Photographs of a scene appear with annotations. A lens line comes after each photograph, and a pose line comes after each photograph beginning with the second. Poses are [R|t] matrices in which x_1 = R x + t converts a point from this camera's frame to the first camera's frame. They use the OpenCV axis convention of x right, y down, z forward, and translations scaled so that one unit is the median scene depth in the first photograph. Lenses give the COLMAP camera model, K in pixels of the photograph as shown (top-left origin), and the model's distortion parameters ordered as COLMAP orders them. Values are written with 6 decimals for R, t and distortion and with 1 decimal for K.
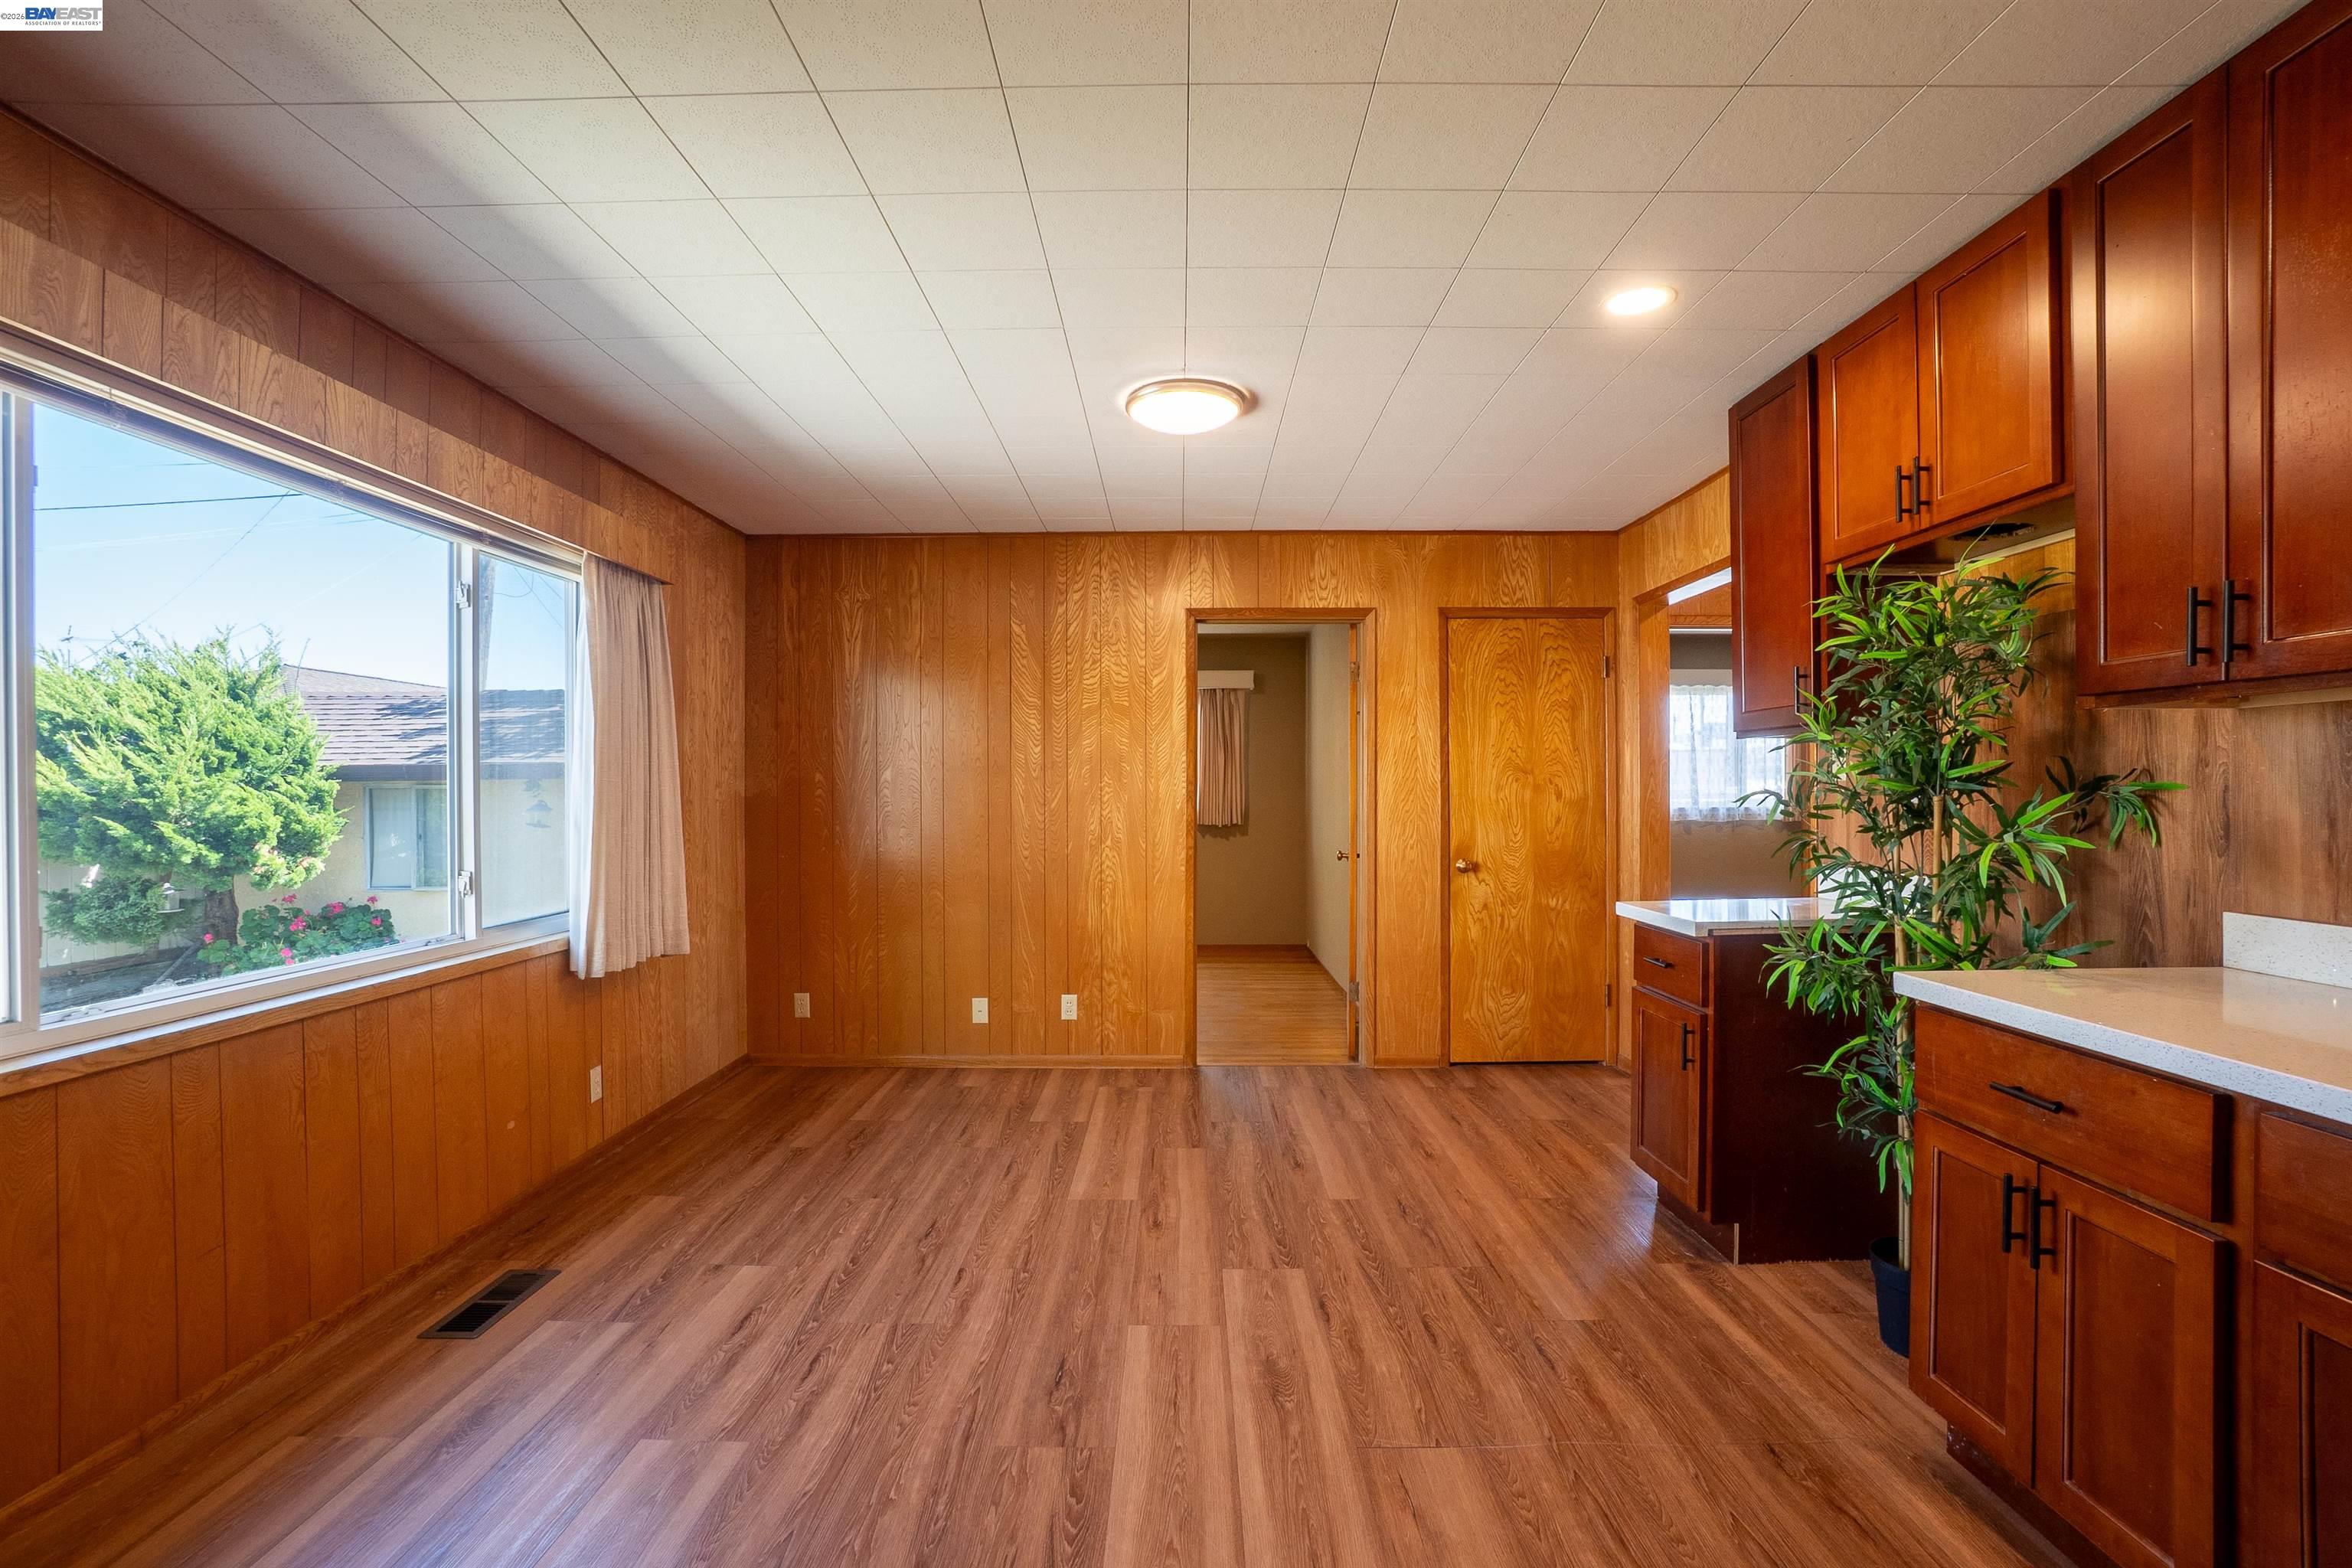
lens RADIAL K [[1044.3, 0, 1173.2], [0, 1044.3, 794.9], [0, 0, 1]] dist [-0.062673, 0.022706]
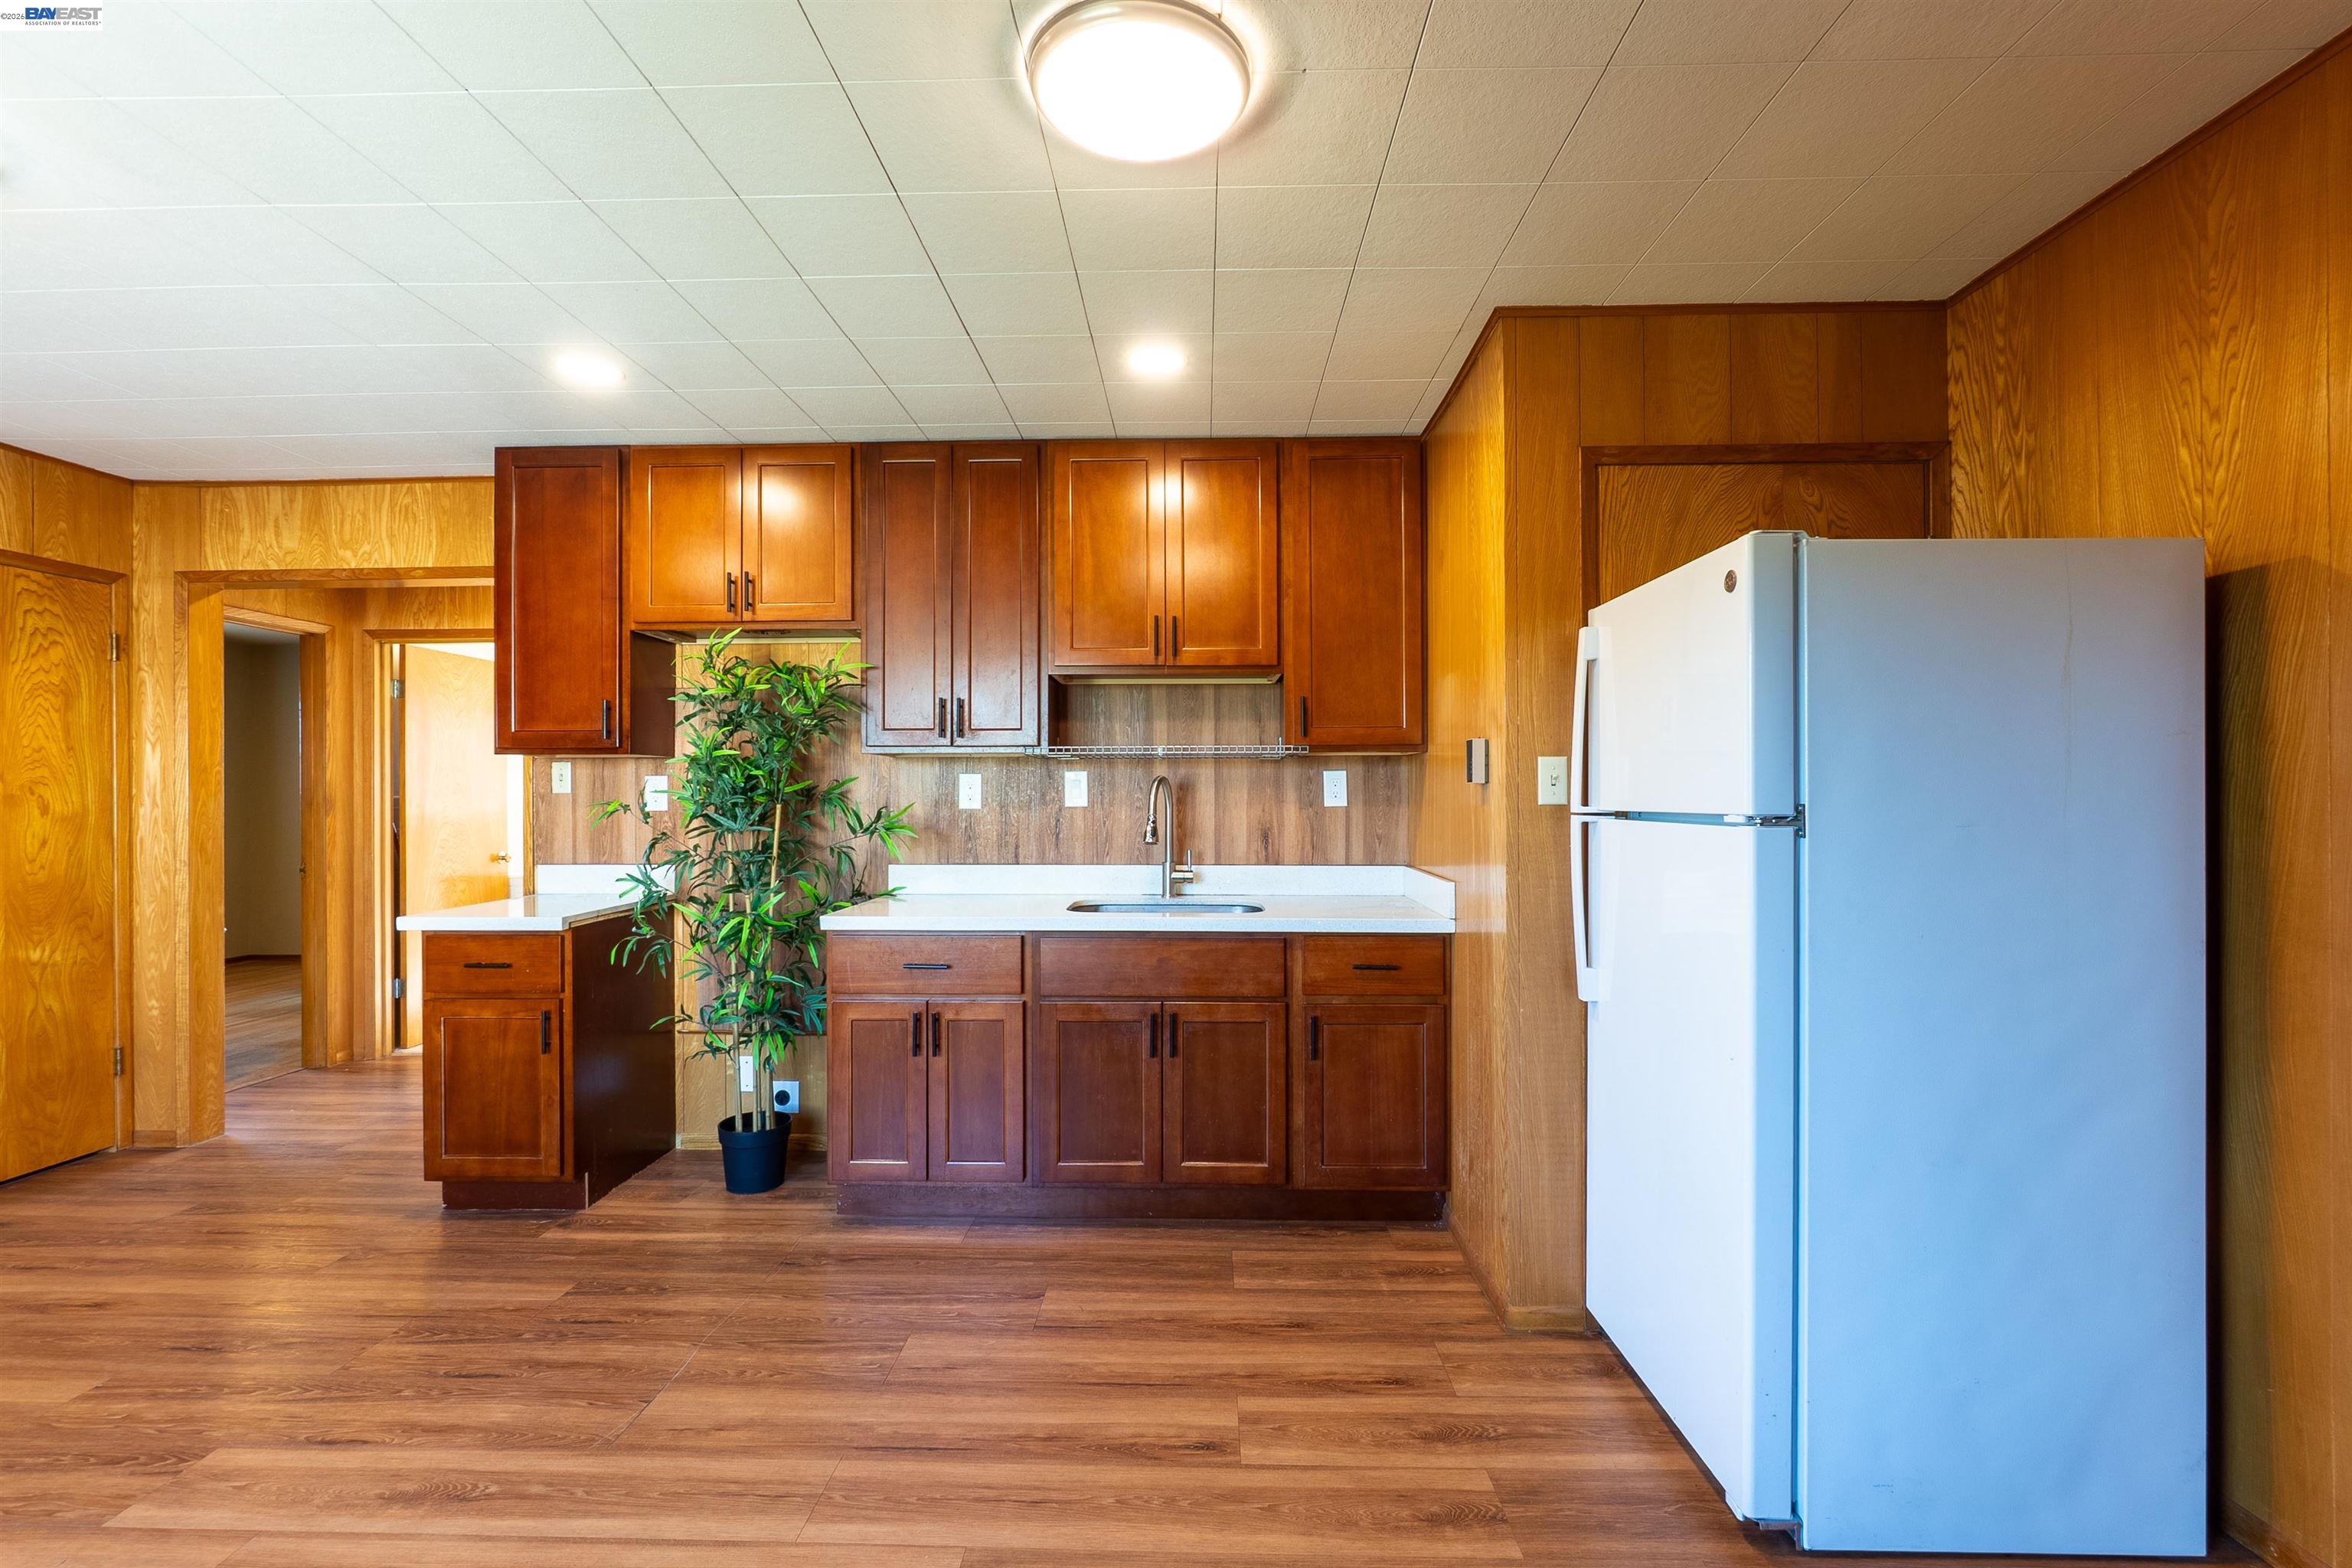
lens RADIAL K [[1019.3, 0, 1177.8], [0, 1019.3, 792.7], [0, 0, 1]] dist [-0.007510, 0.001487]
pose [[0.017384, 0.006575, 0.999827, -0.449821], [0.007939, 0.999946, -0.006714, -0.000630], [-0.999817, 0.008054, 0.017331, 0.224685]]
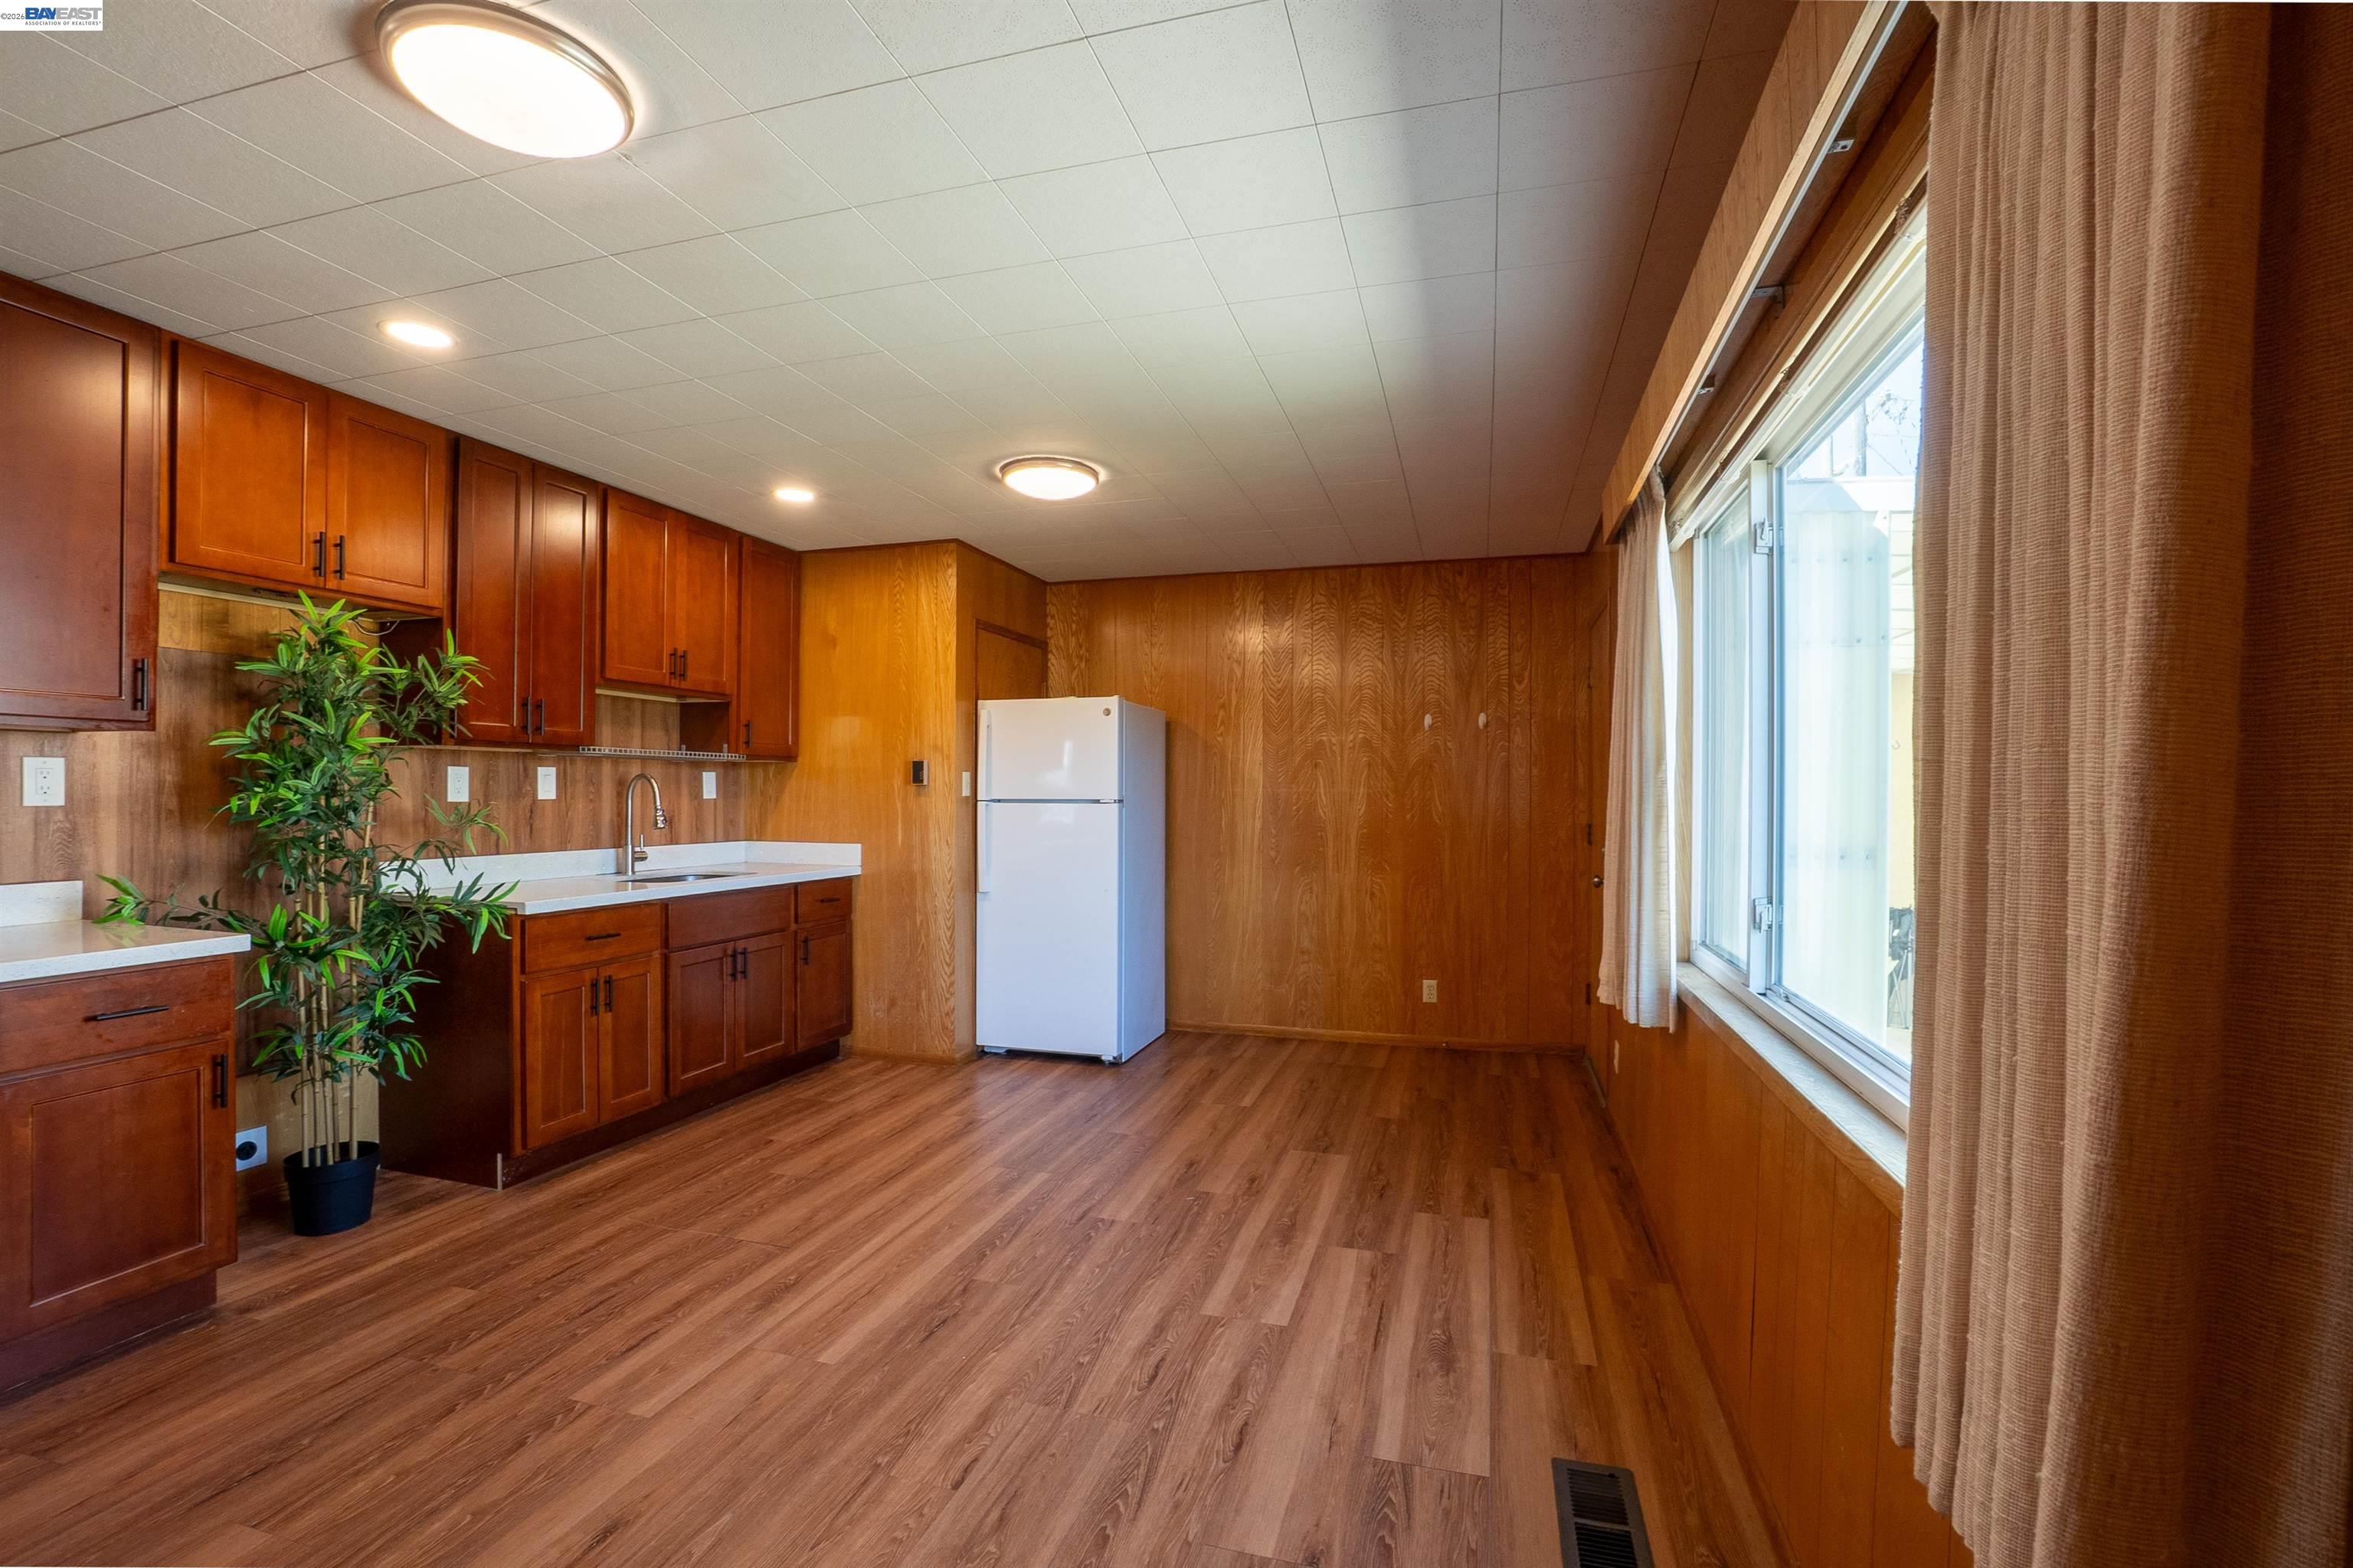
lens RADIAL K [[1044.8, 0, 1173.7], [0, 1044.8, 794.9], [0, 0, 1]] dist [-0.062673, 0.022706]
pose [[-0.961484, -0.001369, 0.274857, -0.405616], [0.000422, 0.999979, 0.006455, -0.005946], [-0.274860, 0.006322, -0.961463, 1.227959]]
